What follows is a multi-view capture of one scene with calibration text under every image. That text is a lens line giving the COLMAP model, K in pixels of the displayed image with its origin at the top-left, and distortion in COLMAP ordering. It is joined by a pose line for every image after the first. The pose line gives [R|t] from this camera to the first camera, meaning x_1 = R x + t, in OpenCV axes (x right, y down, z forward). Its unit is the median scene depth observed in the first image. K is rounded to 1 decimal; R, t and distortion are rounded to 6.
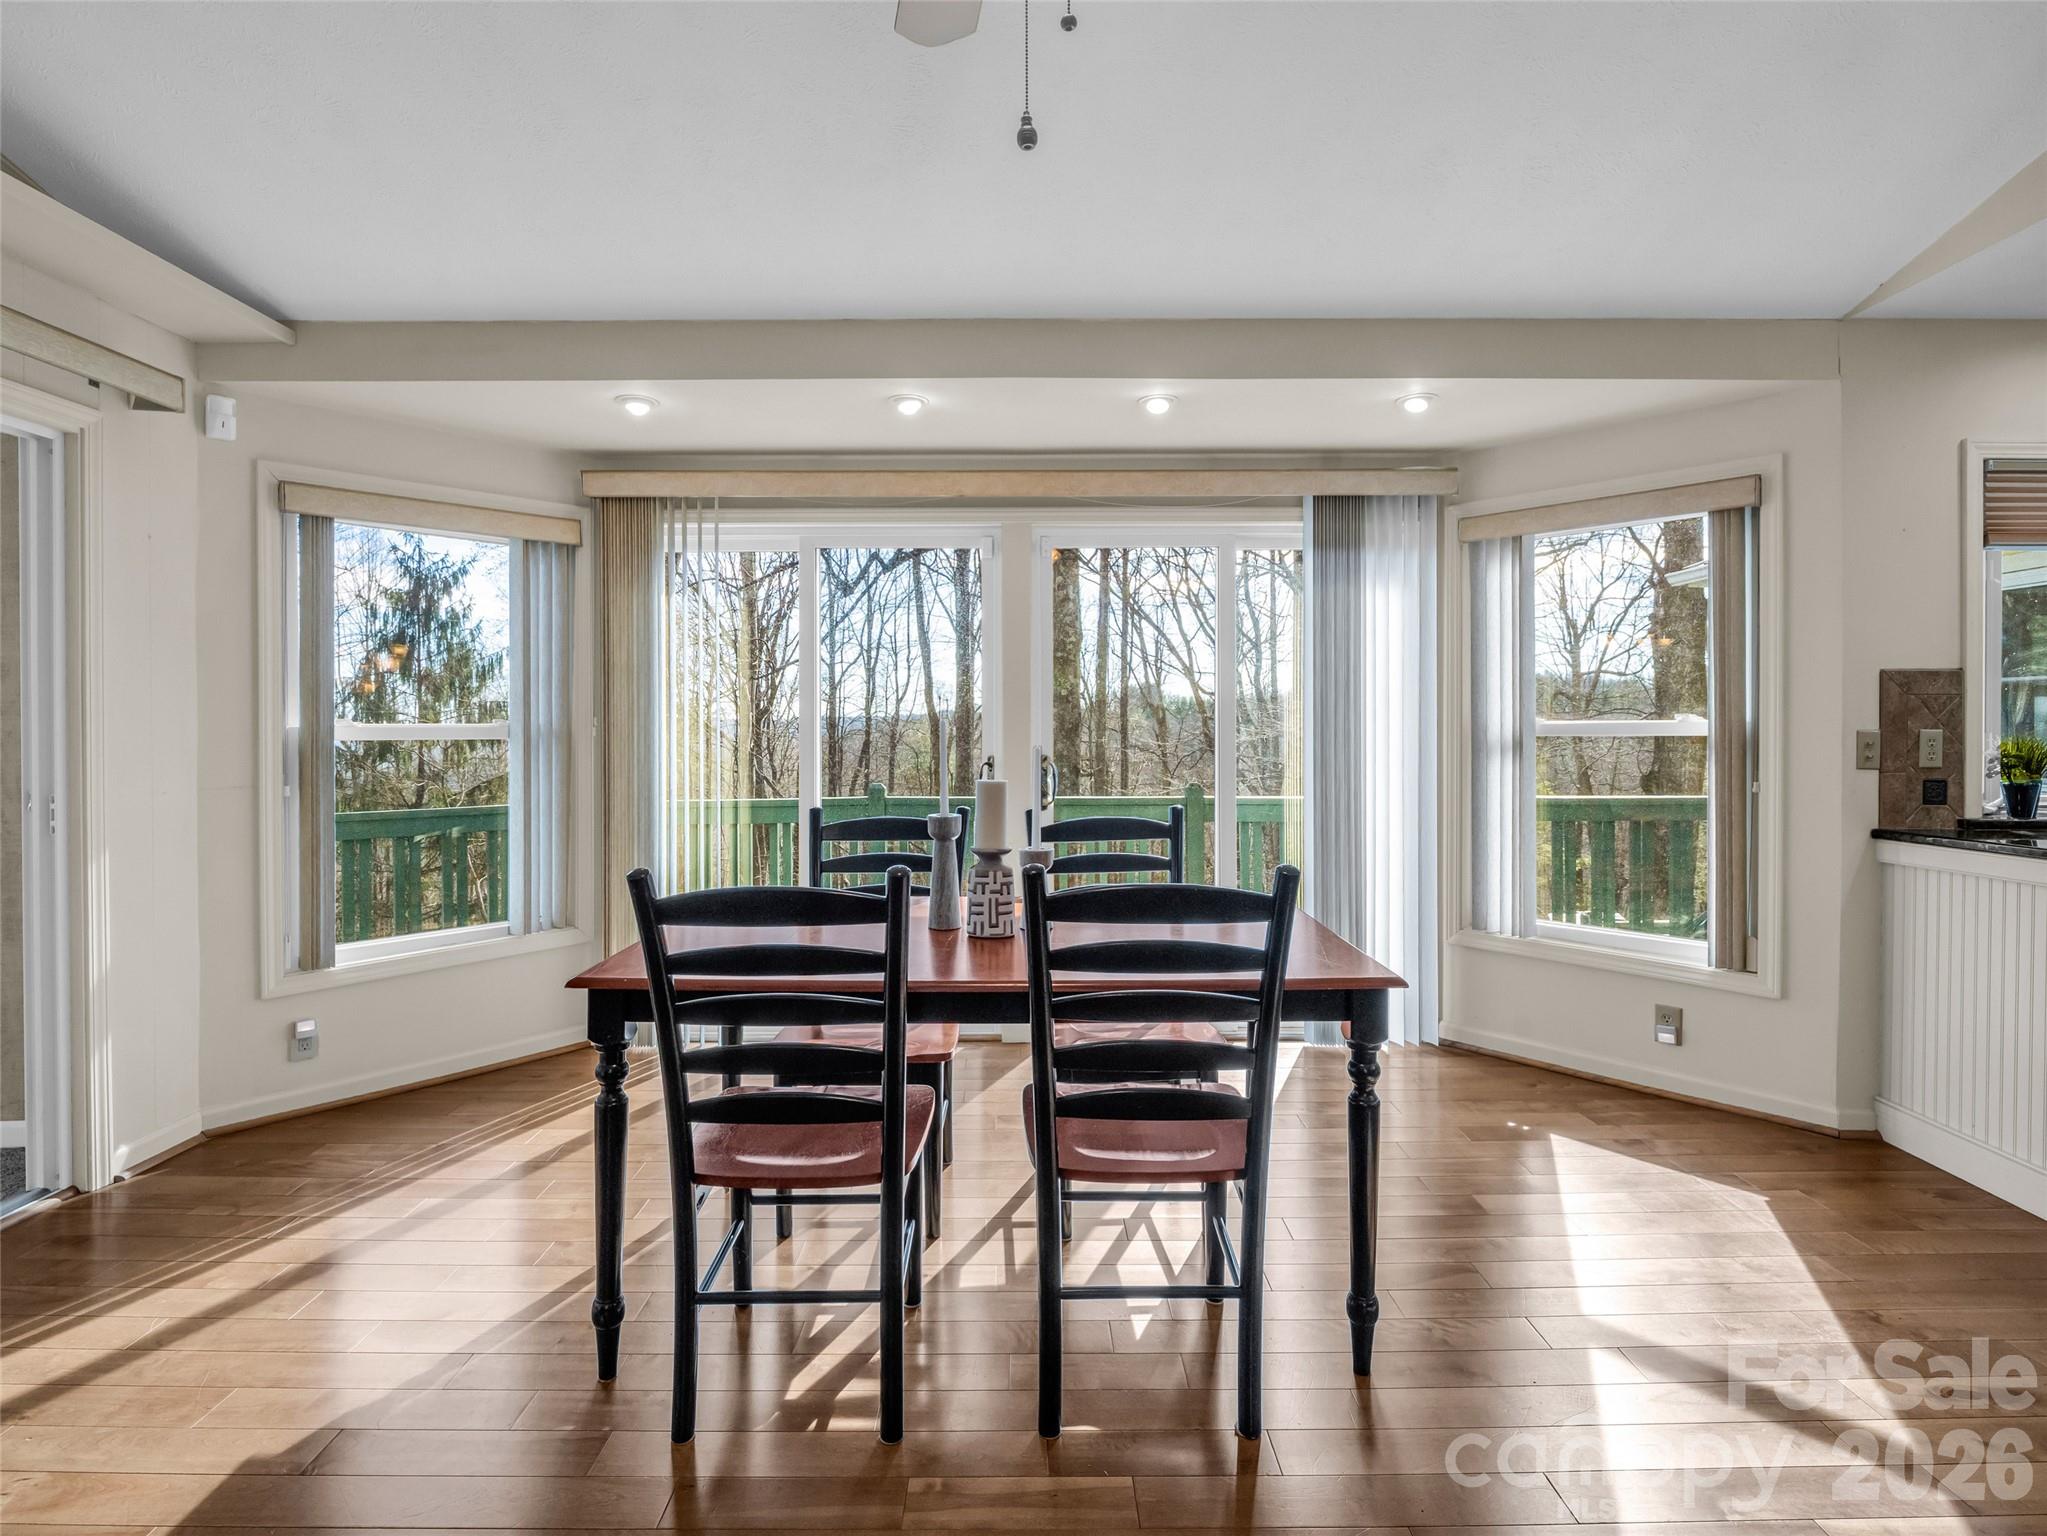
lens RADIAL K [[1016.1, 0, 1019.9], [0, 1016.1, 735.7], [0, 0, 1]] dist [-0.013900, -0.001049]
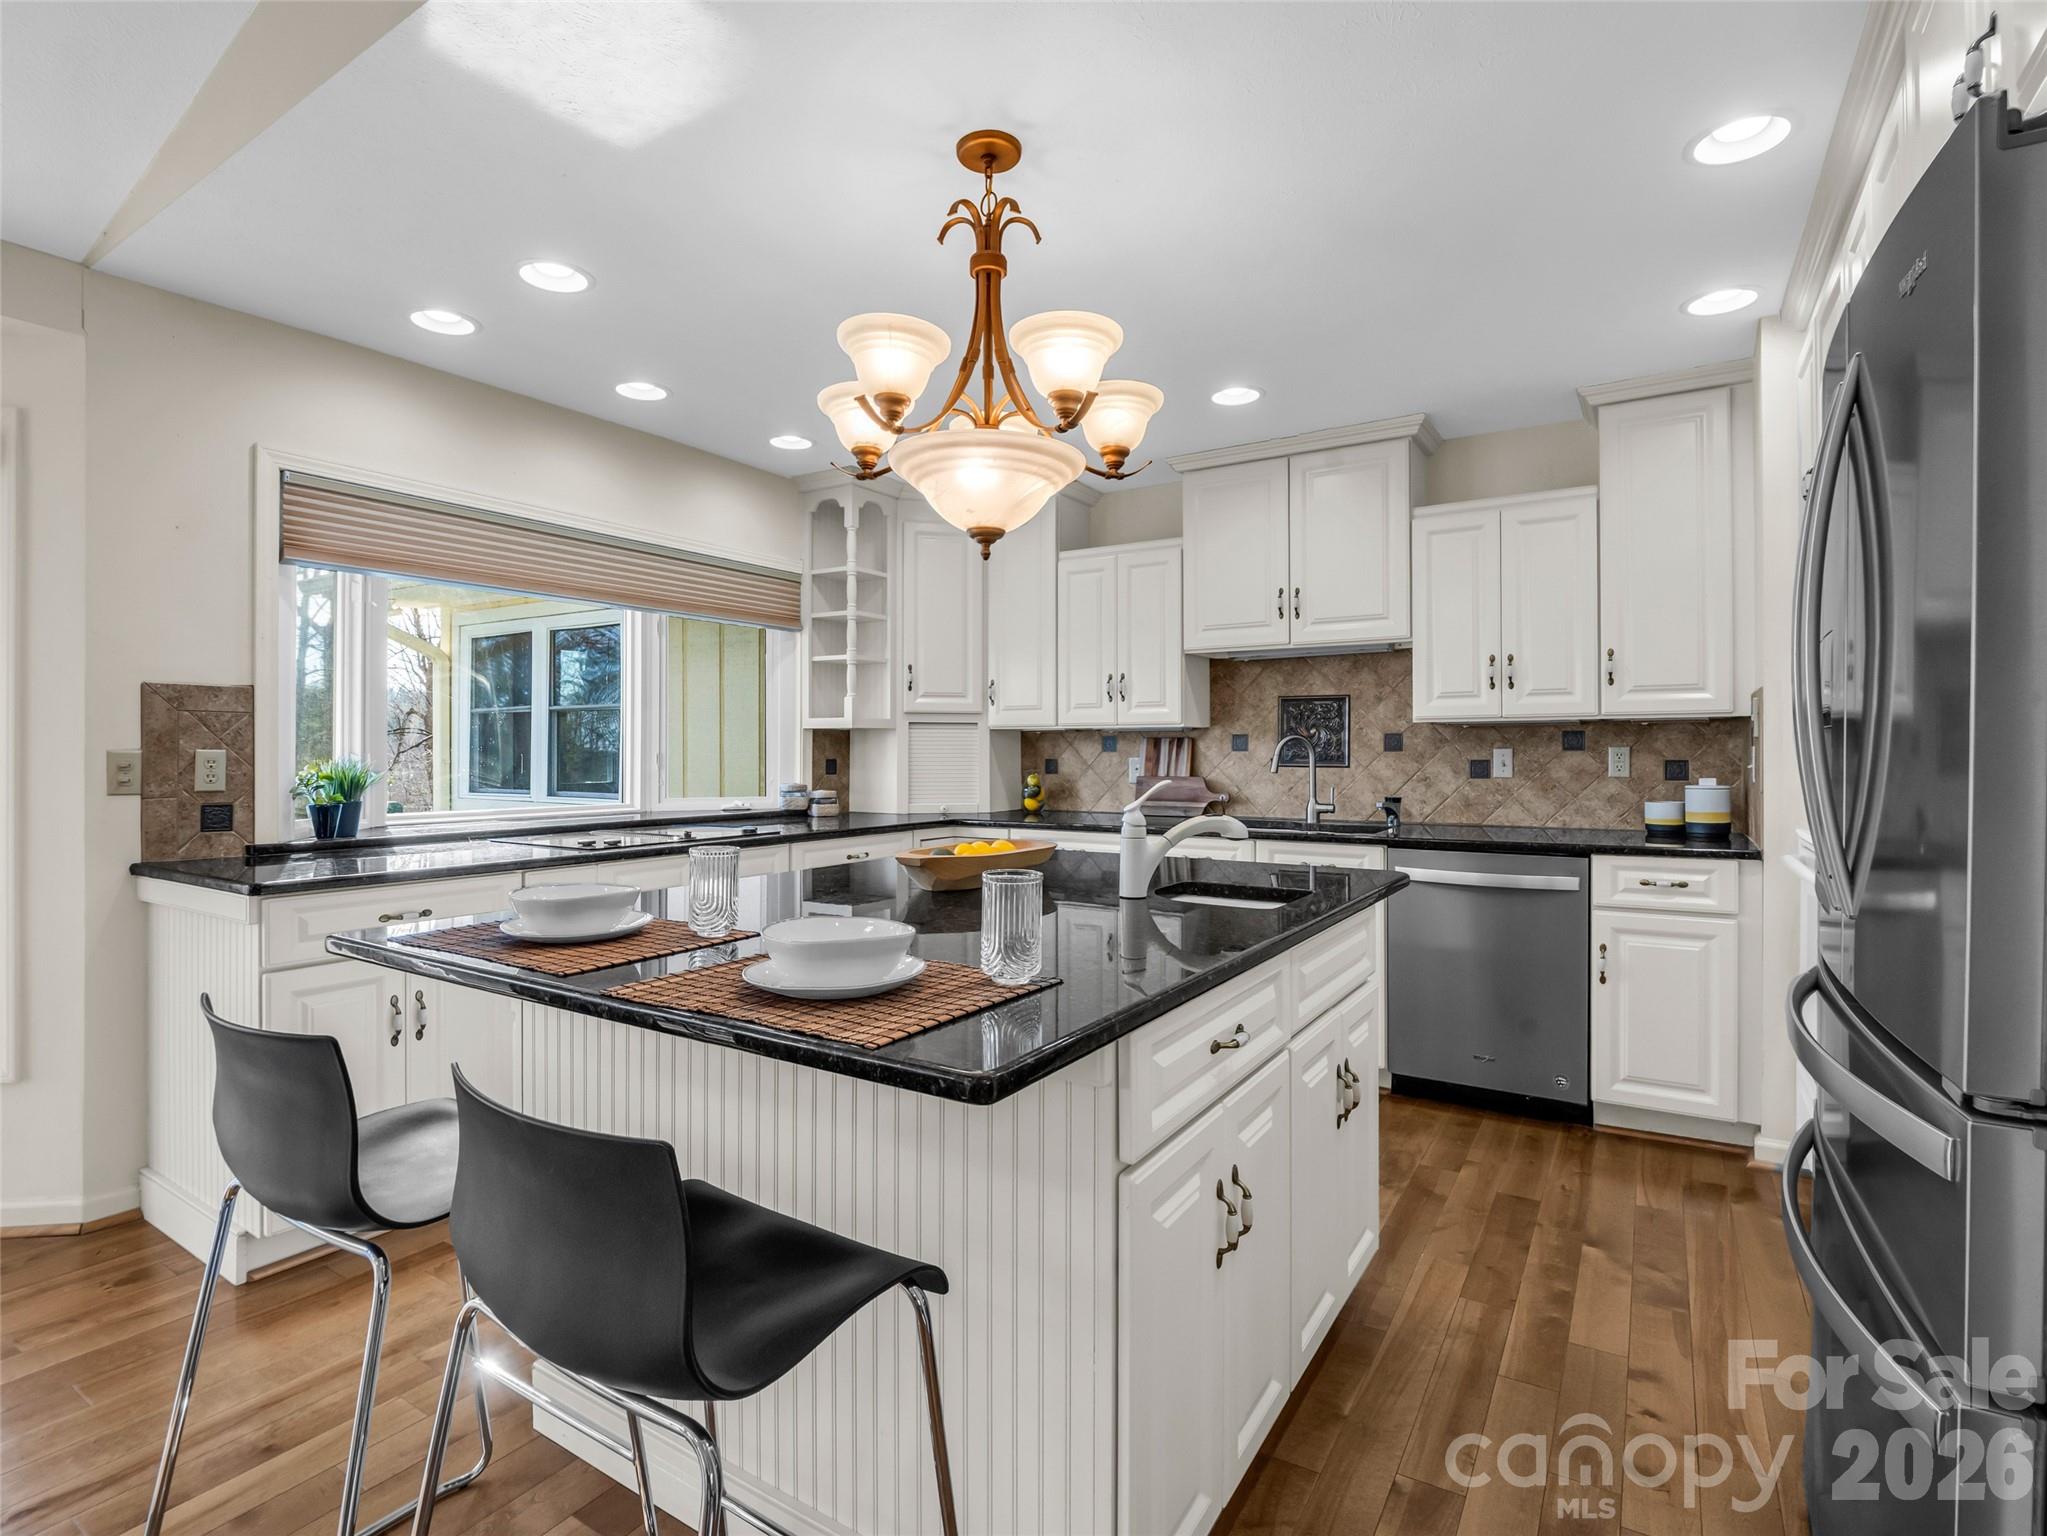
lens RADIAL K [[1009.4, 0, 1031.5], [0, 1009.4, 751.0], [0, 0, 1]] dist [-0.000156, -0.005951]
pose [[0.532967, 0.000602, 0.846136, 0.526934], [0.002452, 0.999994, -0.002256, -0.001230], [-0.846132, 0.003277, 0.532963, -0.125469]]
